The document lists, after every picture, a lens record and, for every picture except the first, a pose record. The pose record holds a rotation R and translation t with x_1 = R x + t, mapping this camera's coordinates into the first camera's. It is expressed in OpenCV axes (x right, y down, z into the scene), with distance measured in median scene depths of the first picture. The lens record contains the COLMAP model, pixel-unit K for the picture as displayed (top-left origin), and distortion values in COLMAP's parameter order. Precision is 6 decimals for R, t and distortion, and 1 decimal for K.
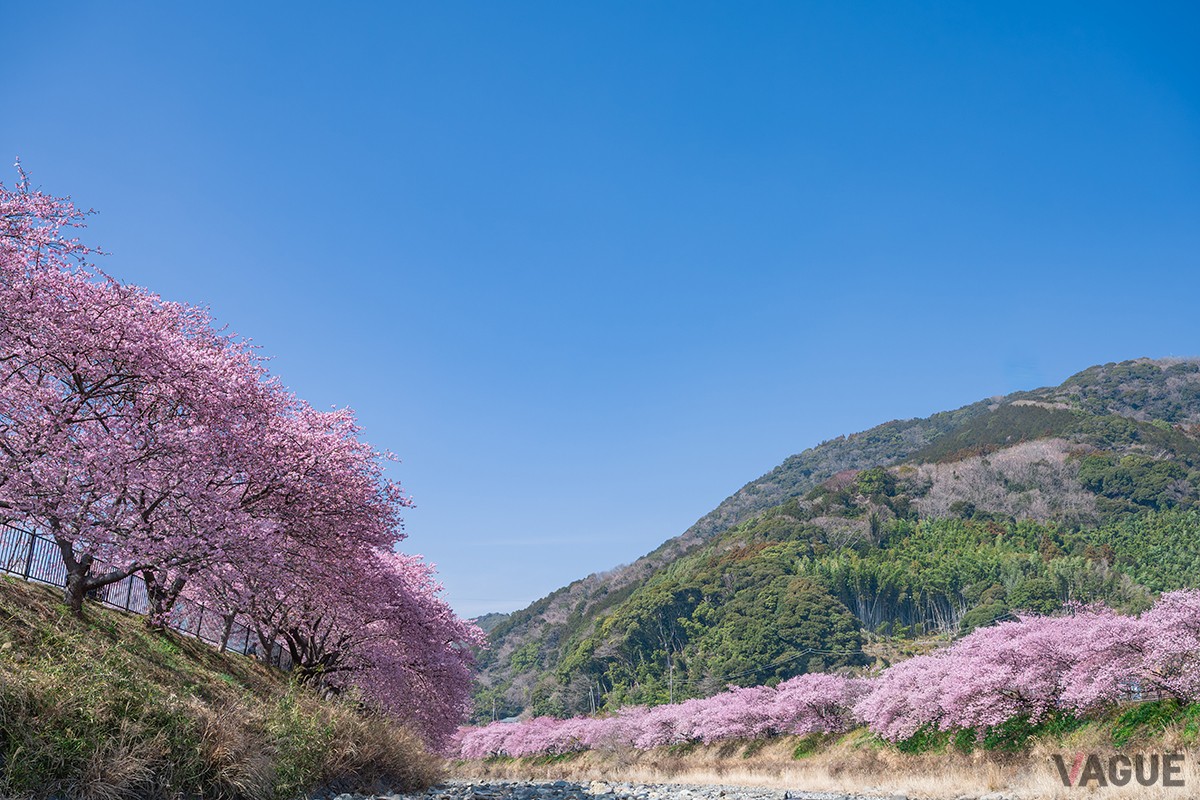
lens RADIAL K [[1243.8, 0, 600.0], [0, 1243.8, 400.0], [0, 0, 1]] dist [-0.005313, 0.004750]
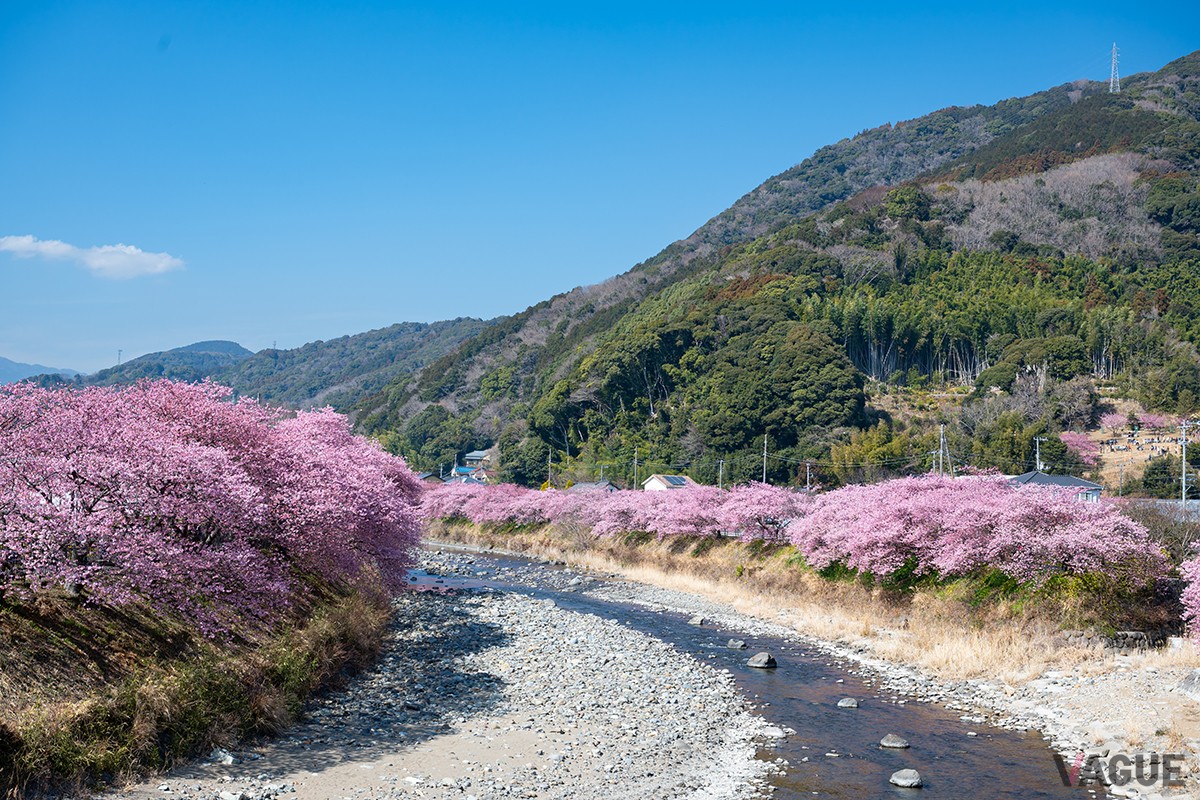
lens RADIAL K [[1586.4, 0, 600.0], [0, 1586.4, 400.0], [0, 0, 1]] dist [-0.013057, -0.021502]
pose [[0.999506, 0.031409, -0.000747, 0.016655], [-0.030291, 0.969696, 0.242430, -0.066985], [0.008339, -0.242287, 0.970169, -0.102665]]
